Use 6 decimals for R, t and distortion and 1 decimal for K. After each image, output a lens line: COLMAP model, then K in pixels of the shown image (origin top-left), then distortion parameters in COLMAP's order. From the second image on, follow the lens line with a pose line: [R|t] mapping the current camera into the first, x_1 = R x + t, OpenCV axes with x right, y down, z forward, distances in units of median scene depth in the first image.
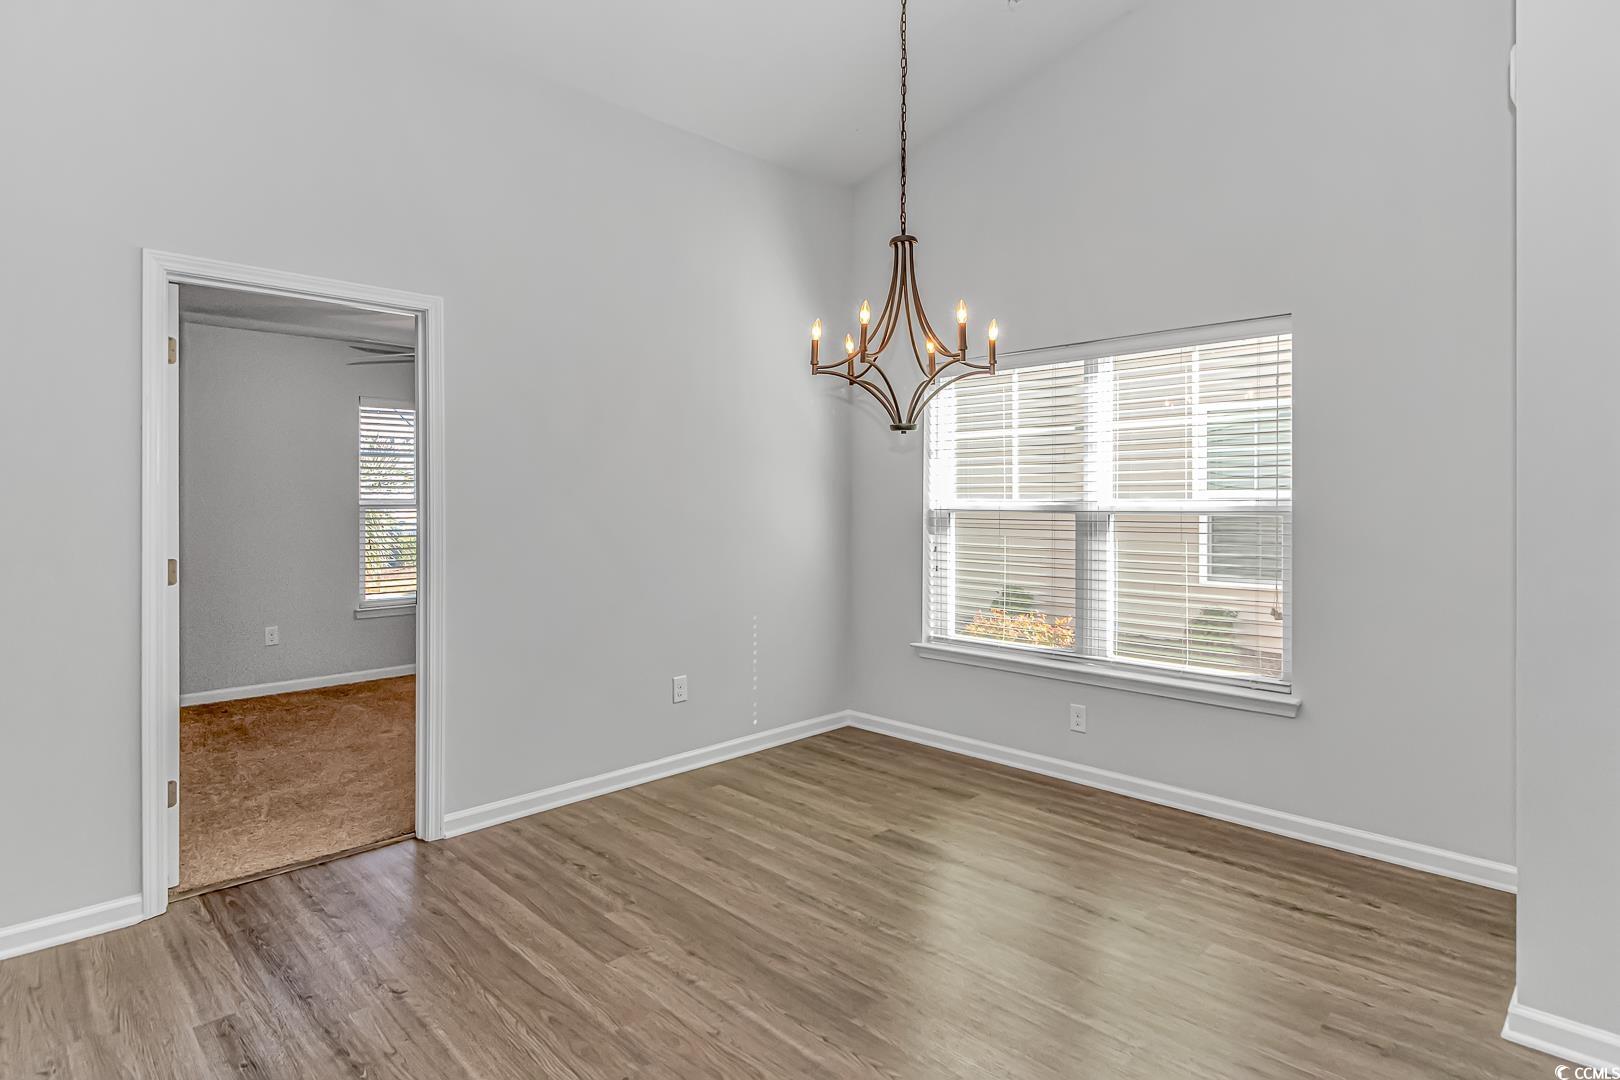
lens RADIAL K [[841.4, 0, 803.1], [0, 841.4, 497.6], [0, 0, 1]] dist [0.000603, -0.000198]
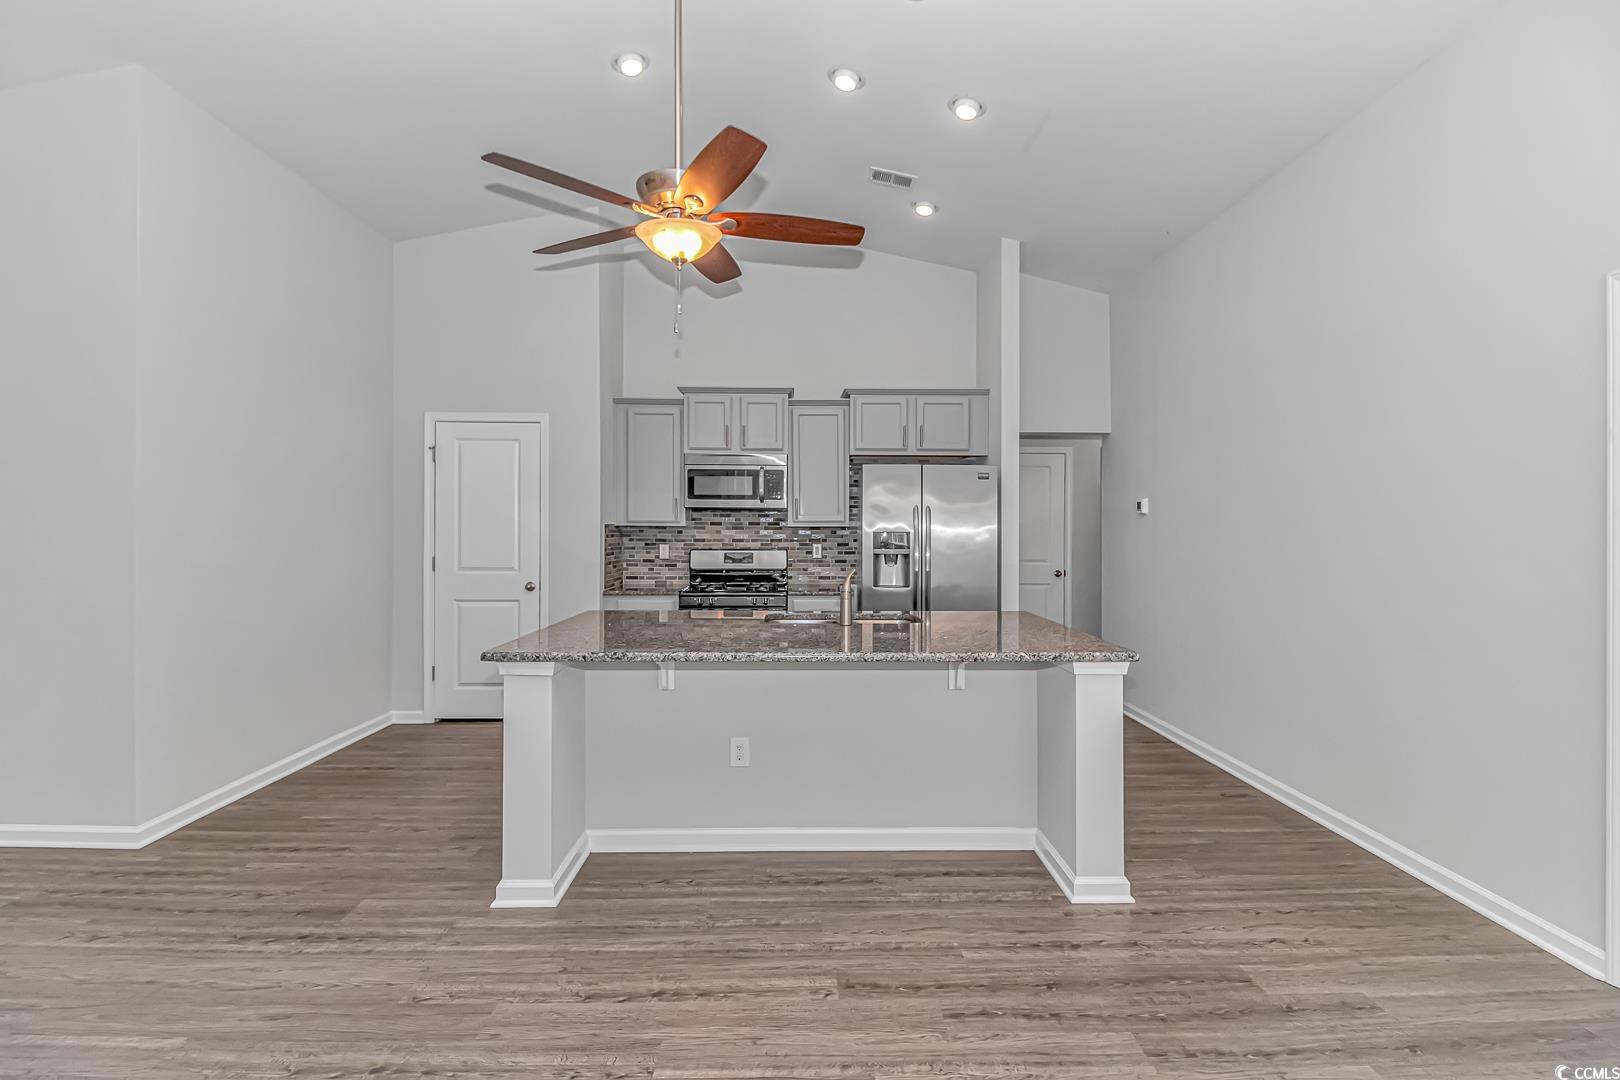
lens RADIAL K [[749.7, 0, 820.6], [0, 749.7, 529.6], [0, 0, 1]] dist [0.010125, -0.014748]
pose [[-0.674627, 0.004605, -0.738144, 0.288720], [0.000266, 0.999982, 0.005995, -0.009908], [0.738159, 0.003848, -0.674616, 0.609592]]
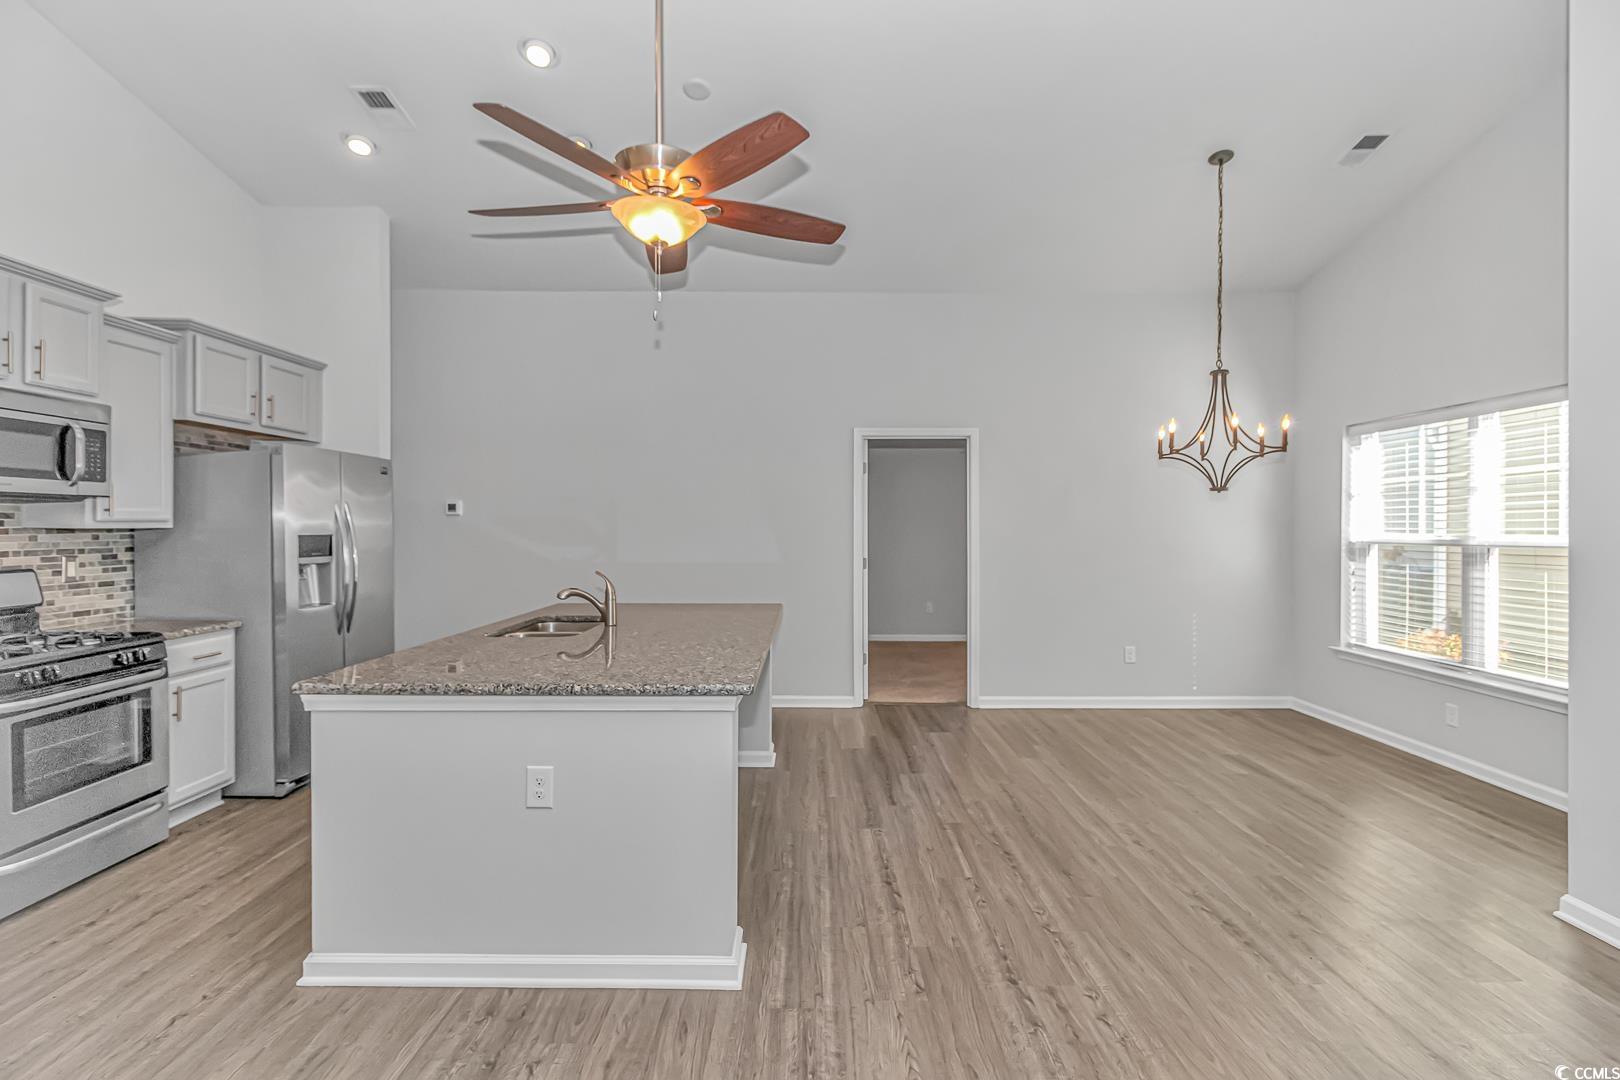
lens RADIAL K [[751.2, 0, 800.5], [0, 751.2, 520.2], [0, 0, 1]] dist [0.001559, -0.010105]
pose [[0.706952, -0.003106, -0.707255, 0.417781], [-0.000809, 0.999986, -0.005200, -0.012575], [0.707261, 0.004248, 0.706939, -0.417762]]
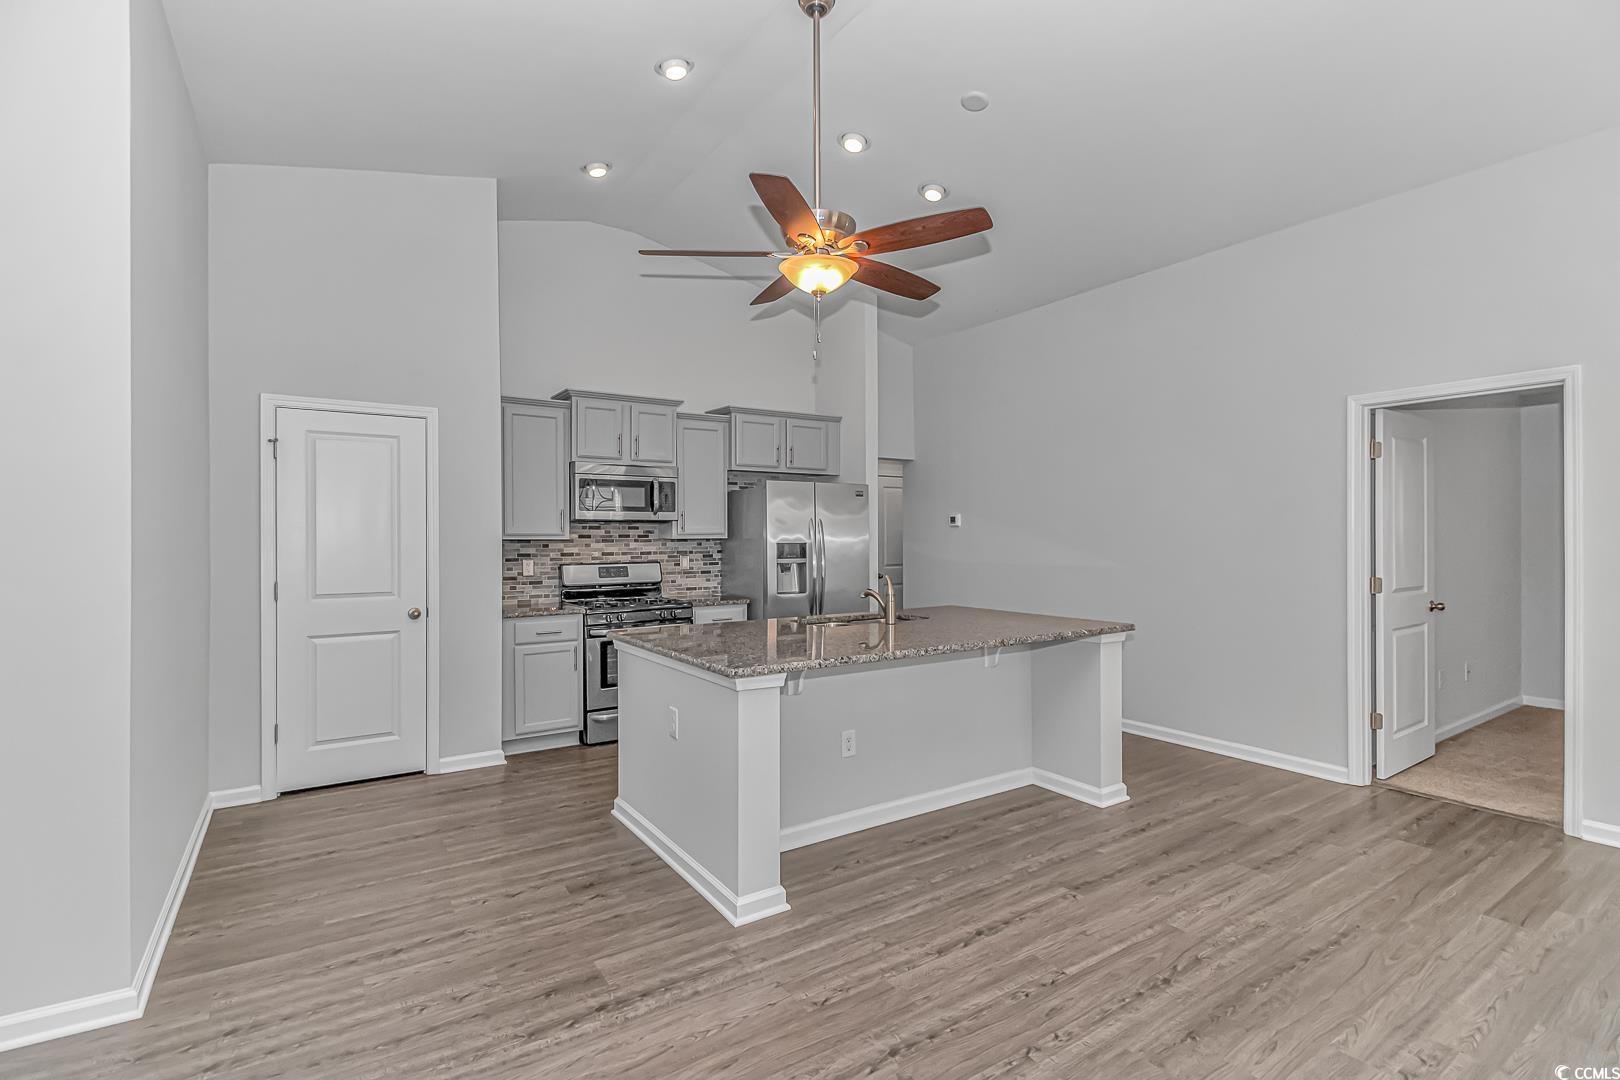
lens RADIAL K [[749.7, 0, 820.6], [0, 749.7, 529.6], [0, 0, 1]] dist [0.010125, -0.014748]
pose [[-0.179122, -0.004762, -0.983815, 0.631767], [0.006995, 0.999957, -0.006114, -0.014052], [0.983802, -0.007977, -0.179081, 0.137688]]
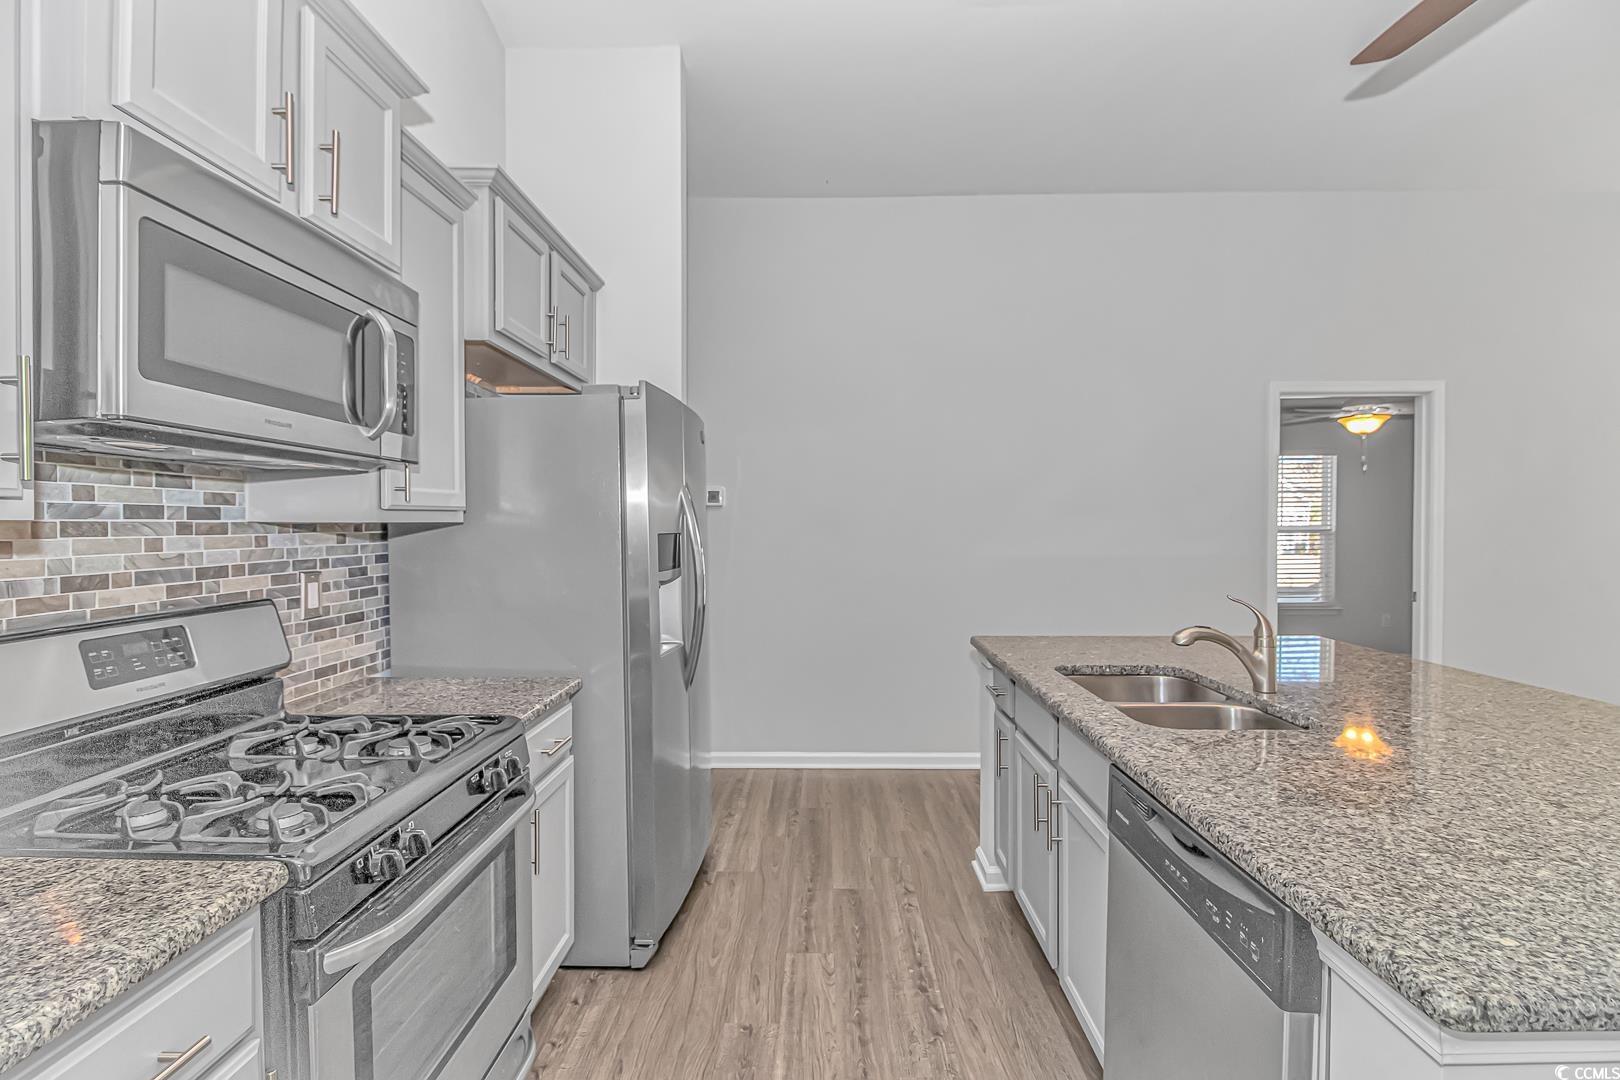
lens RADIAL K [[755.1, 0, 808.4], [0, 755.1, 530.6], [0, 0, 1]] dist [0.034909, -0.019672]
pose [[0.699883, 0.005724, -0.714235, -0.216676], [0.002690, 0.999940, 0.010650, -0.006295], [0.714253, -0.009375, 0.699825, -0.524384]]
